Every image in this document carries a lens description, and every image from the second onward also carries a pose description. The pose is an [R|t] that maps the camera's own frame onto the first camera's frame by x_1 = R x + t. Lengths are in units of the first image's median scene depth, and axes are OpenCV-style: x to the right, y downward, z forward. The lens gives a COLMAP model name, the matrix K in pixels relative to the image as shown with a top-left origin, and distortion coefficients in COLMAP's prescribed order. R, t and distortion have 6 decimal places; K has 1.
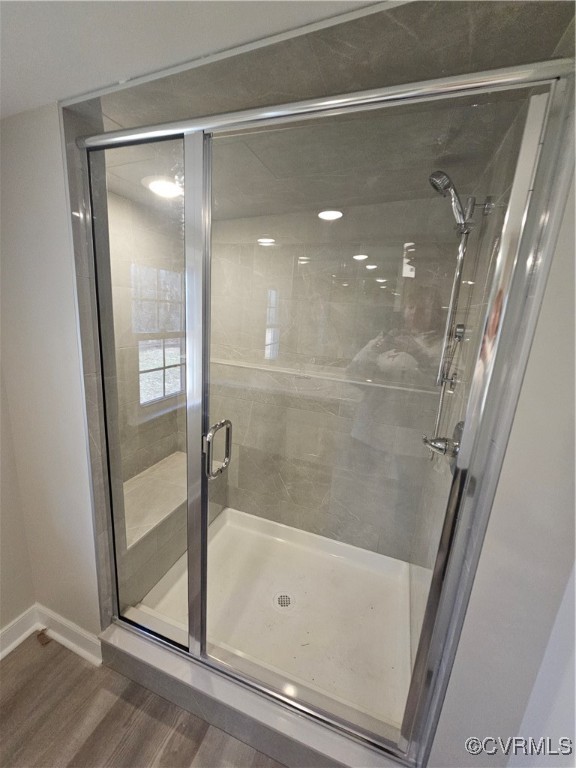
lens RADIAL K [[314.9, 0, 288.0], [0, 314.9, 384.0], [0, 0, 1]] dist [-0.002577, 0.000020]
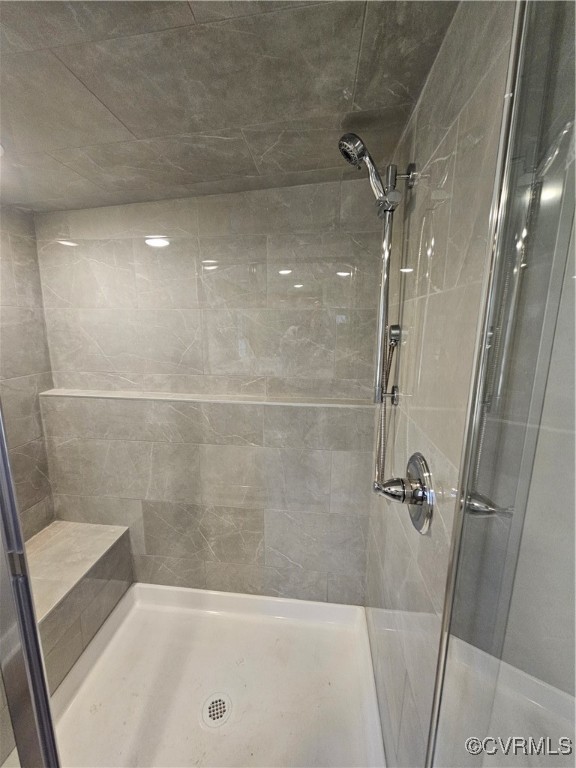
lens RADIAL K [[314.9, 0, 288.0], [0, 314.9, 384.0], [0, 0, 1]] dist [-0.002577, 0.000020]
pose [[0.971037, -0.101799, 0.216159, 0.060805], [0.108888, 0.993830, -0.021113, -0.034343], [-0.212676, 0.044038, 0.976130, 0.183344]]
